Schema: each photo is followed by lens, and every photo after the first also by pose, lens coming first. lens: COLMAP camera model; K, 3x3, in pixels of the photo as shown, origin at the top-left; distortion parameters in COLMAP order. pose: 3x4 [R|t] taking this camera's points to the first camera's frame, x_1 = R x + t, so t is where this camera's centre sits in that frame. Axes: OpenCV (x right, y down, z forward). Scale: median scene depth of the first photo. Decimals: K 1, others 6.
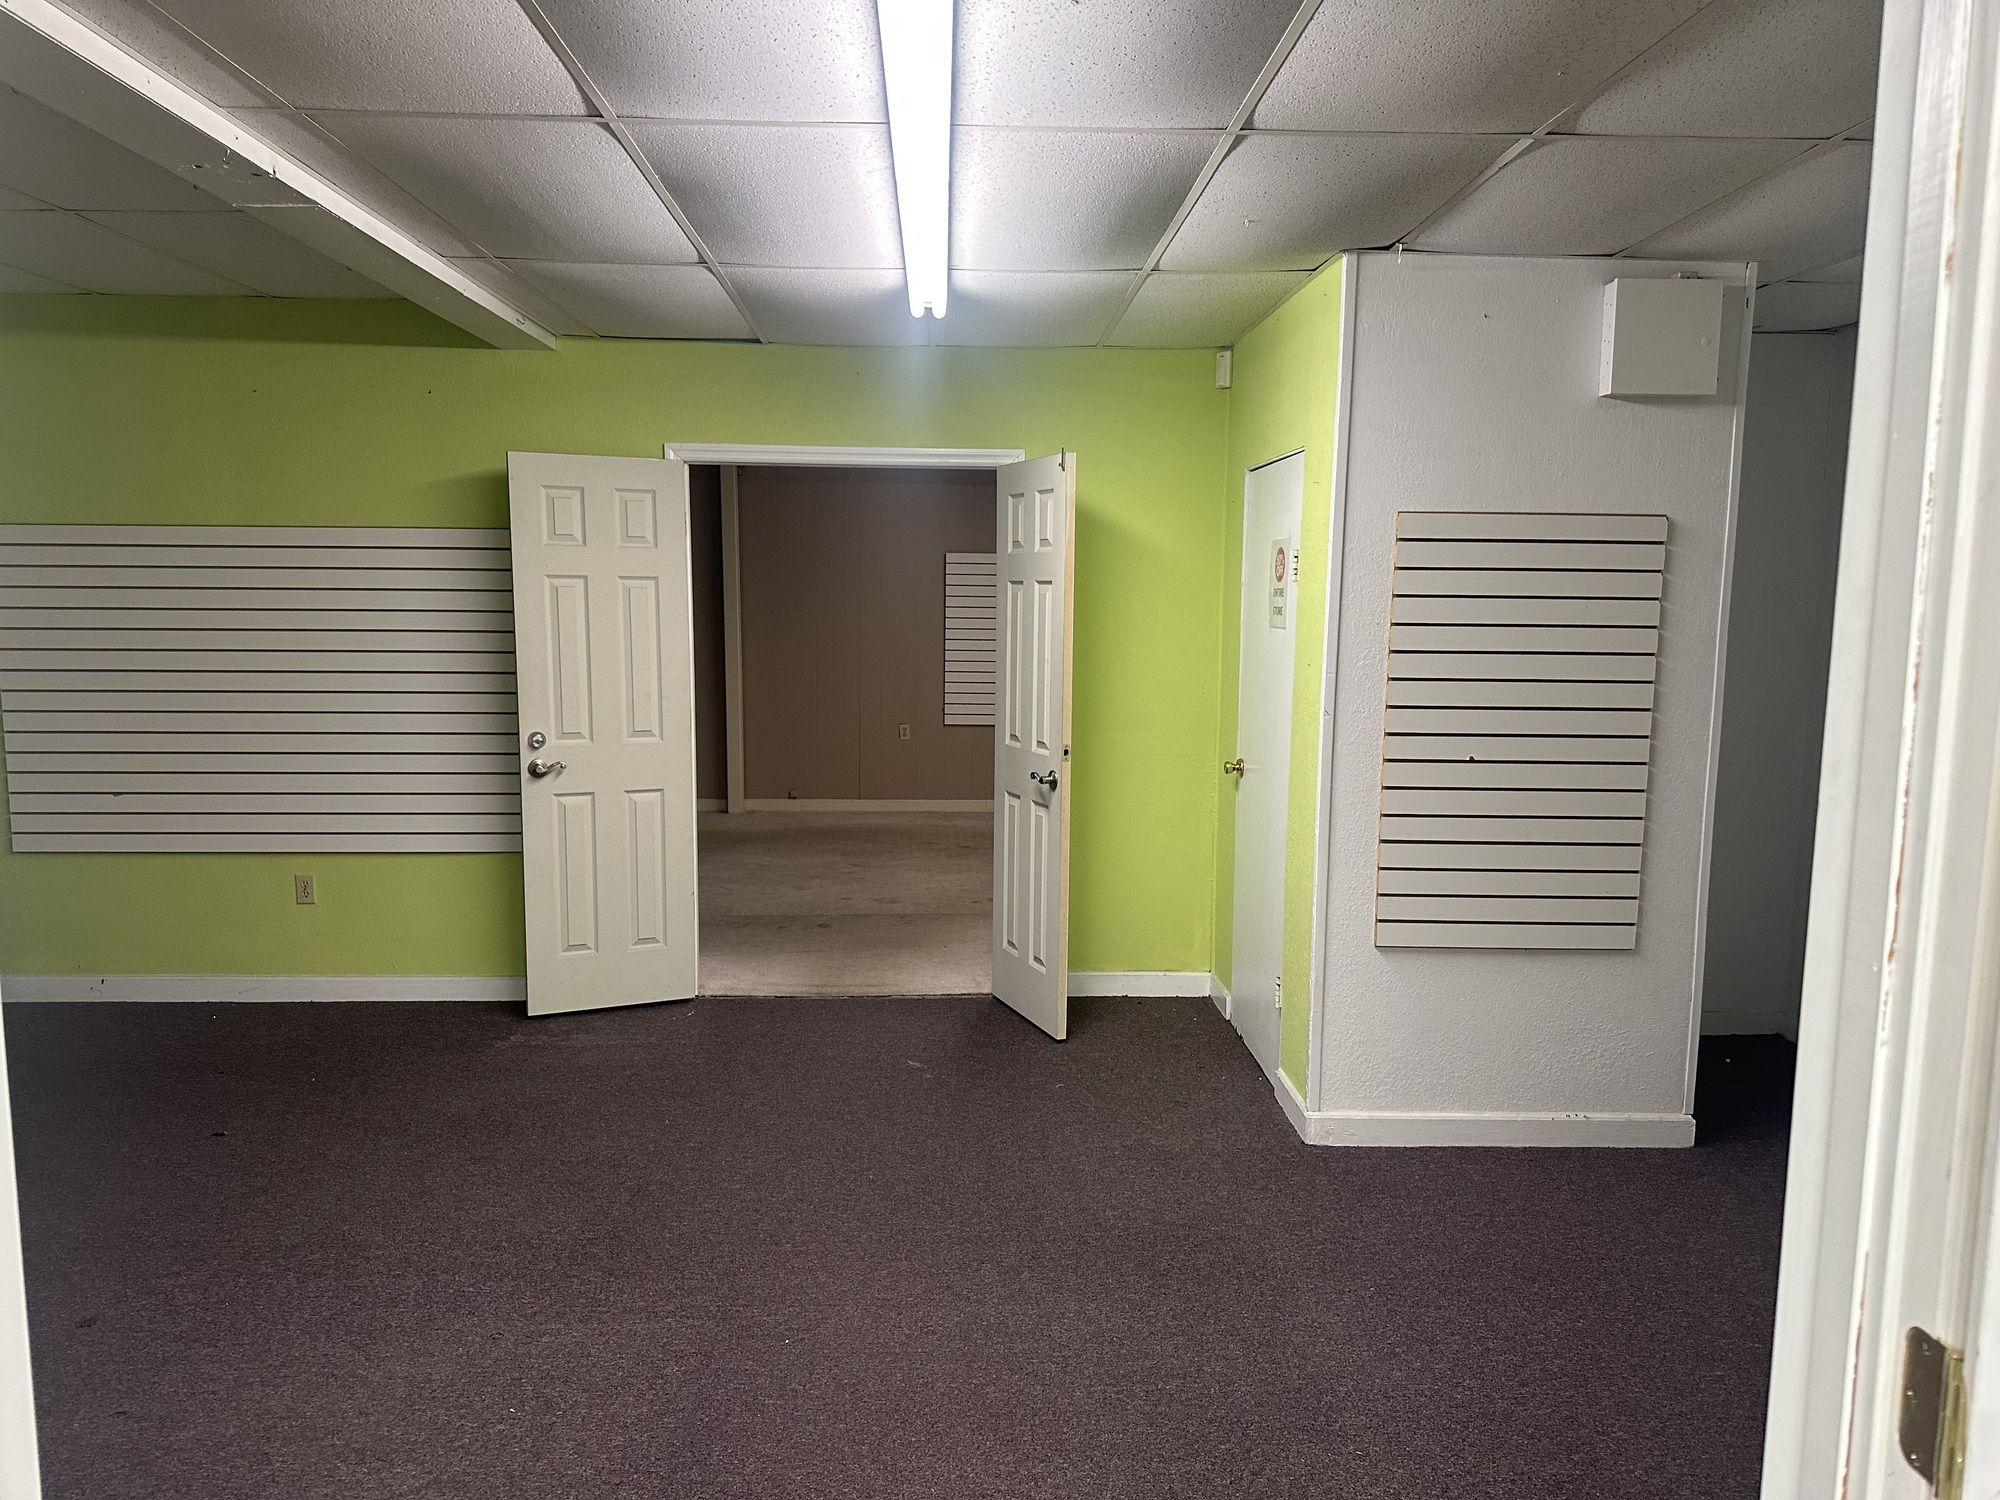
lens RADIAL K [[1349.0, 0, 1003.4], [0, 1349.0, 761.7], [0, 0, 1]] dist [0.130485, -0.148472]
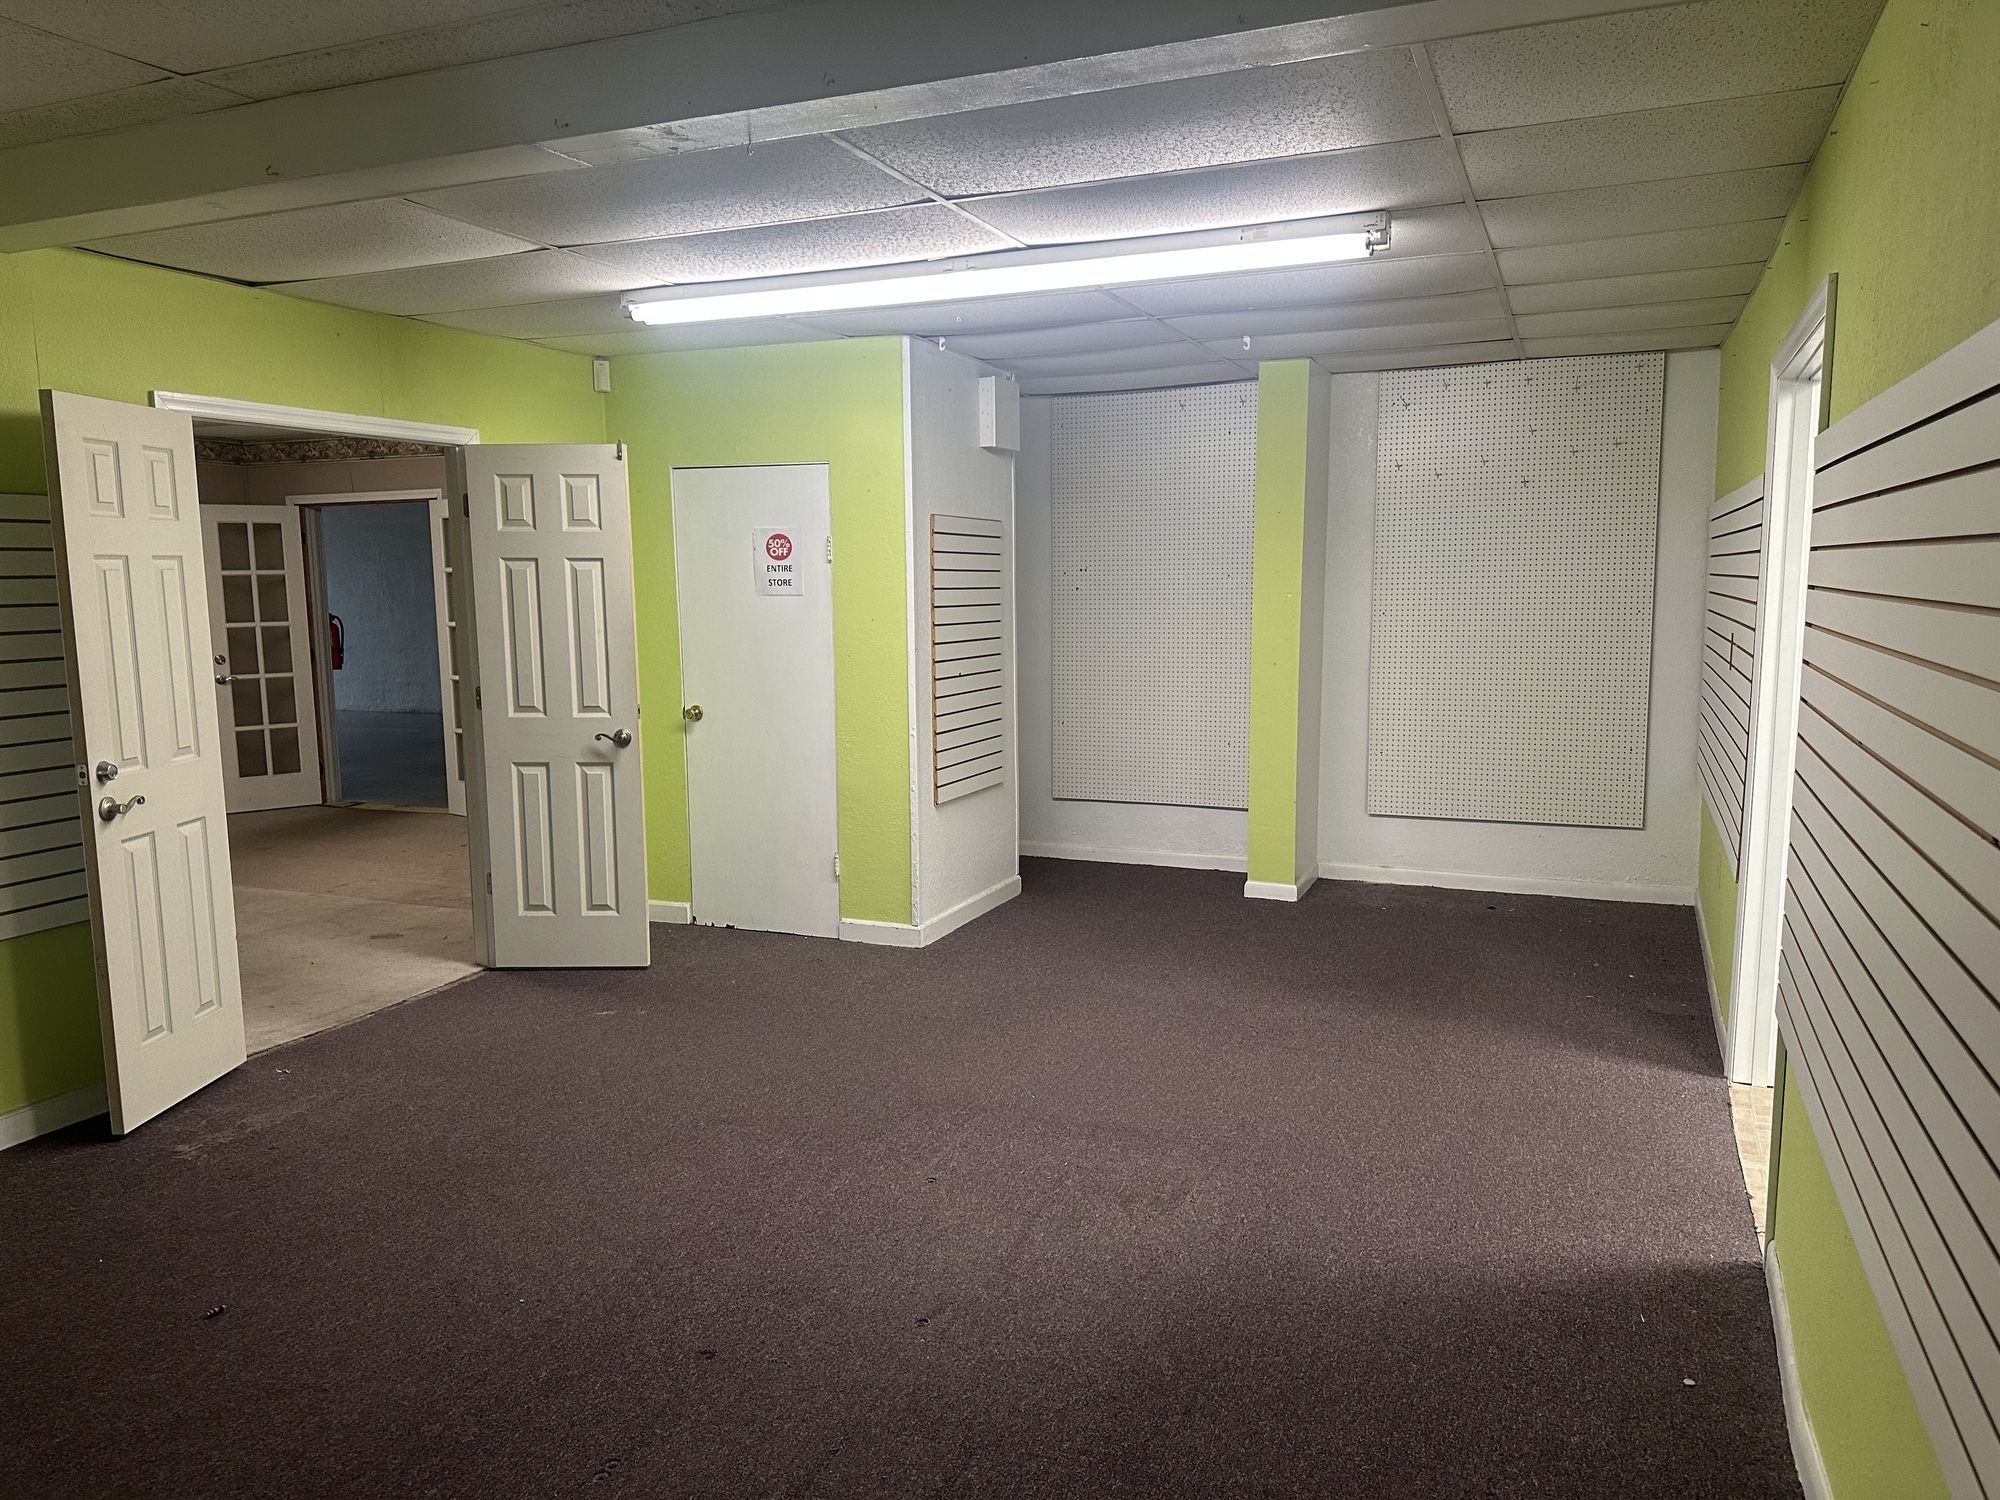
lens RADIAL K [[1386.3, 0, 1000.0], [0, 1386.3, 750.0], [0, 0, 1]] dist [0.117131, -0.162610]
pose [[0.430511, -0.126986, 0.893608, -0.828776], [0.119760, 0.989336, 0.082893, -0.033329], [-0.894605, 0.071332, 0.441128, 0.206728]]
